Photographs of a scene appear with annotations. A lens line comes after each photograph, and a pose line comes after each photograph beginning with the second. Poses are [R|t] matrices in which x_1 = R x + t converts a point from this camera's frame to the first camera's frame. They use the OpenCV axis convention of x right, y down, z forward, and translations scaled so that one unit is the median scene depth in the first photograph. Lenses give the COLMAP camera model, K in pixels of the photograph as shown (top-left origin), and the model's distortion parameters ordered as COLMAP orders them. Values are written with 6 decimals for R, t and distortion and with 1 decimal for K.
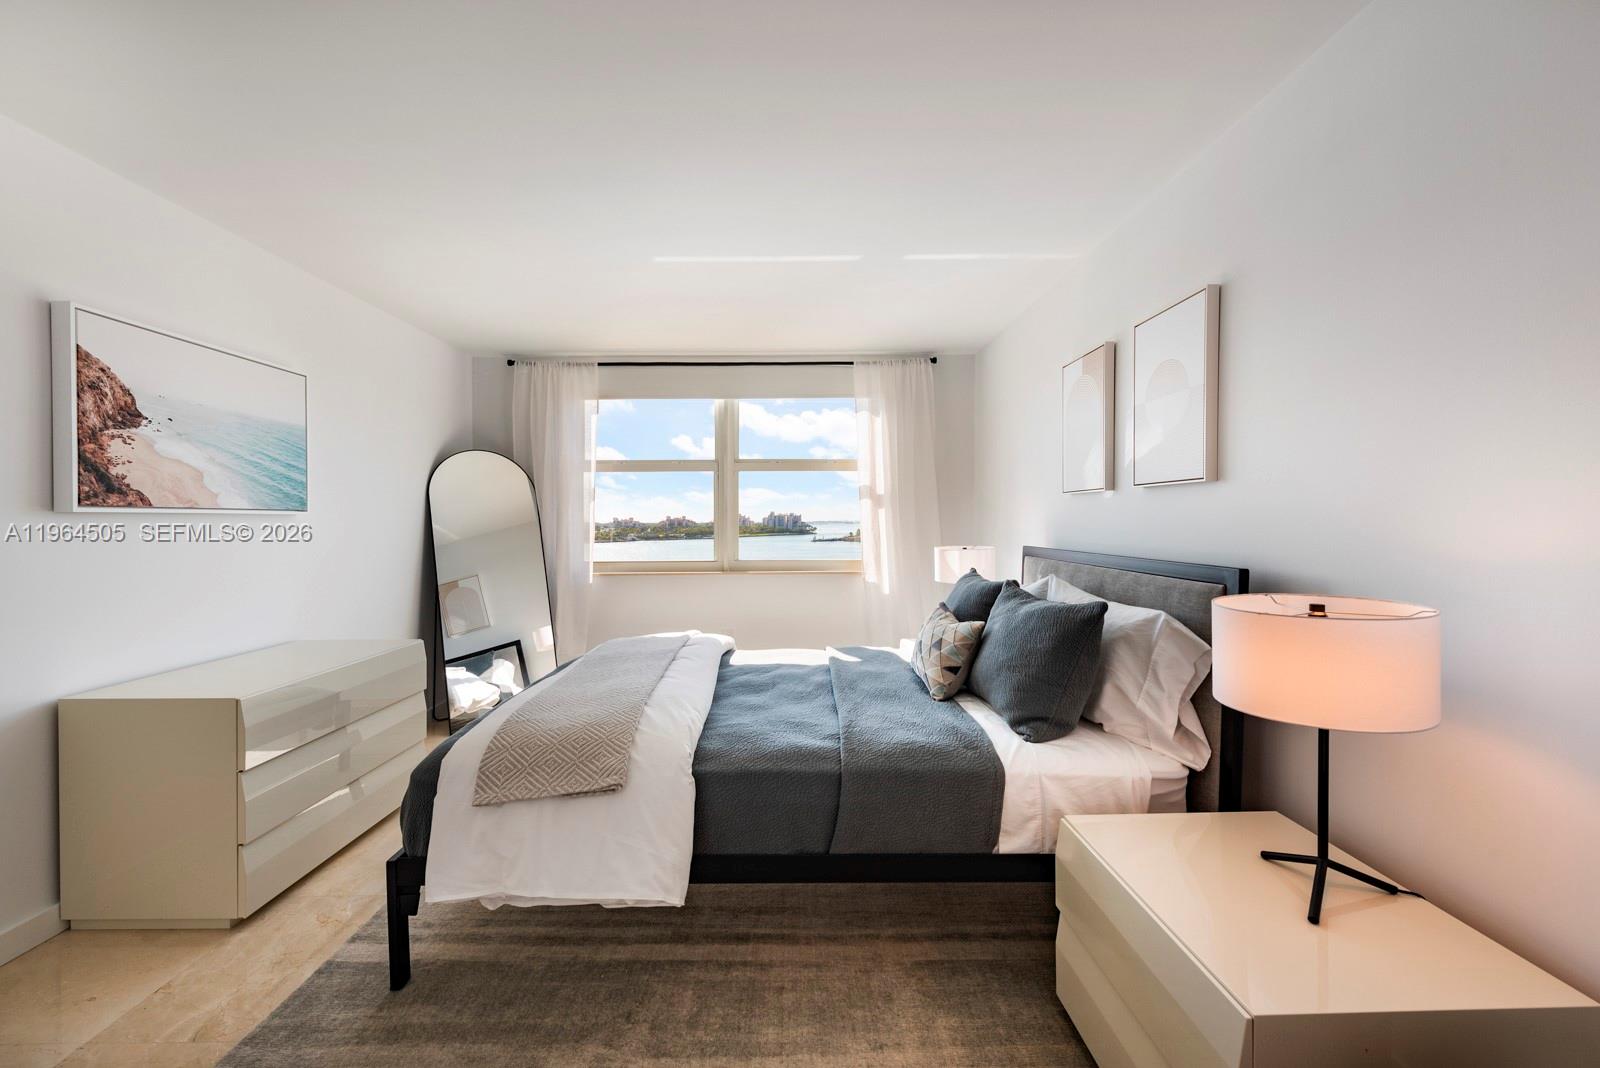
lens RADIAL K [[661.5, 0, 807.6], [0, 661.5, 522.2], [0, 0, 1]] dist [0.014682, -0.004821]
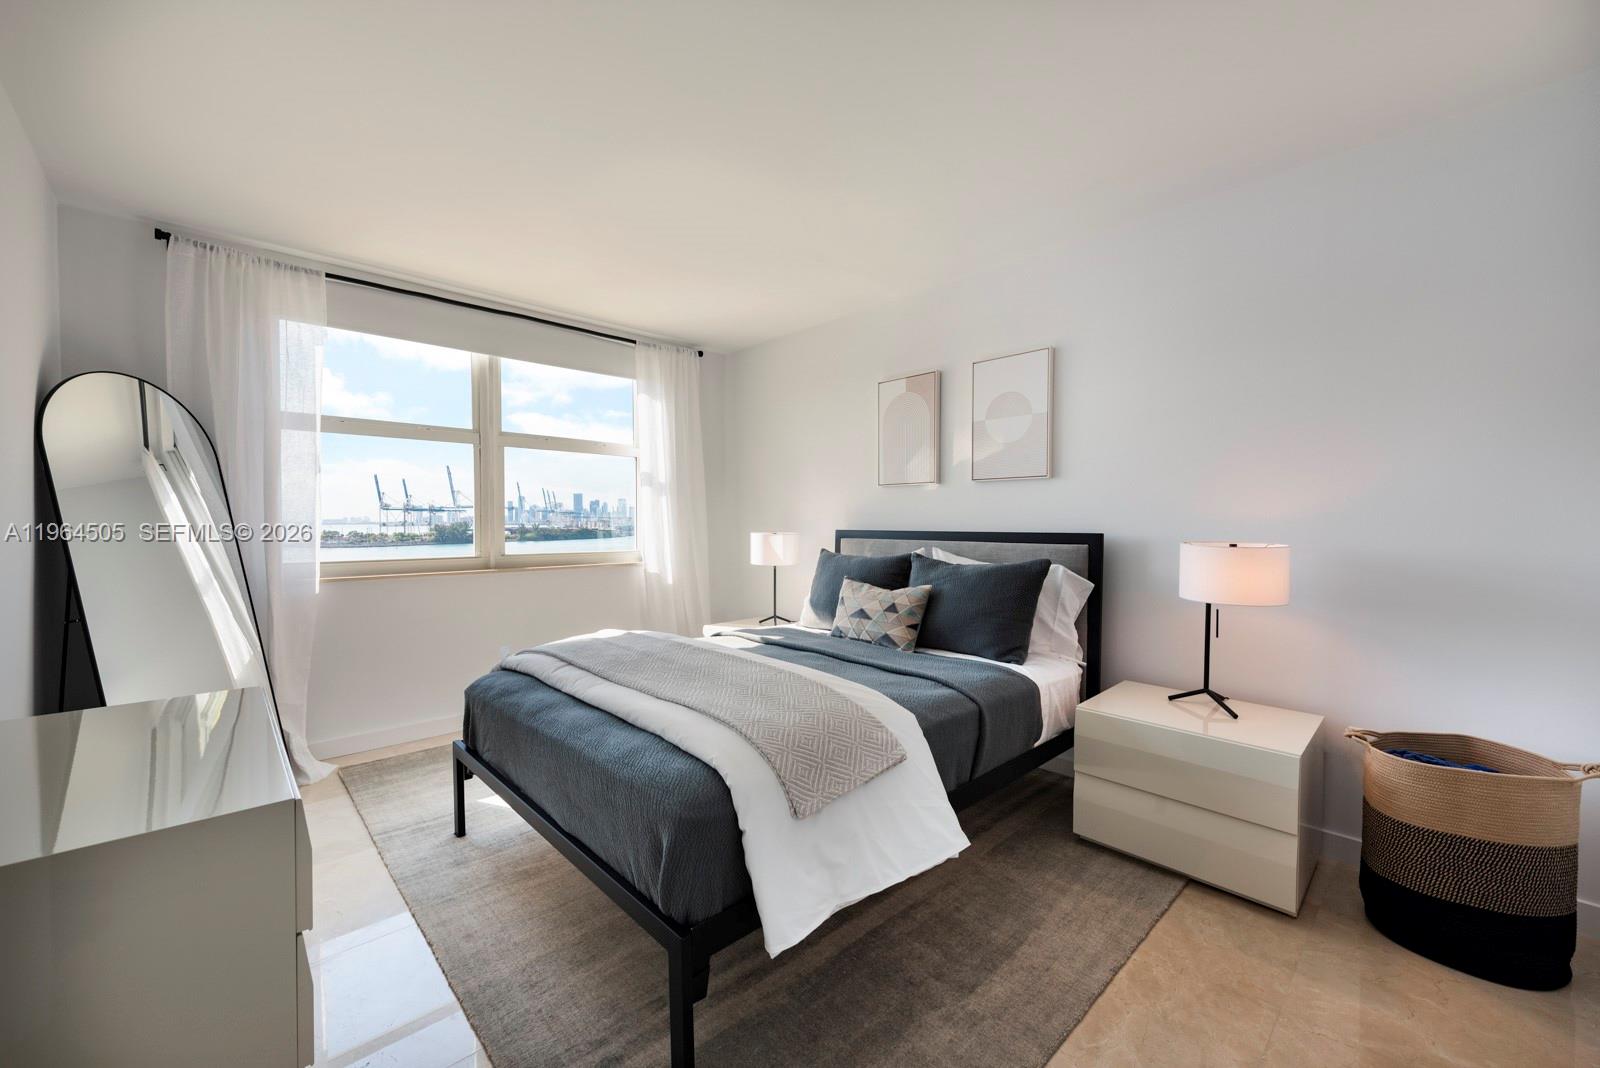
lens RADIAL K [[661.5, 0, 812.7], [0, 661.5, 524.8], [0, 0, 1]] dist [0.014682, -0.004821]
pose [[0.724762, -0.002022, 0.688997, -0.426690], [0.001830, 0.999998, 0.001010, 0.021626], [-0.688997, 0.000529, 0.724764, 0.152069]]
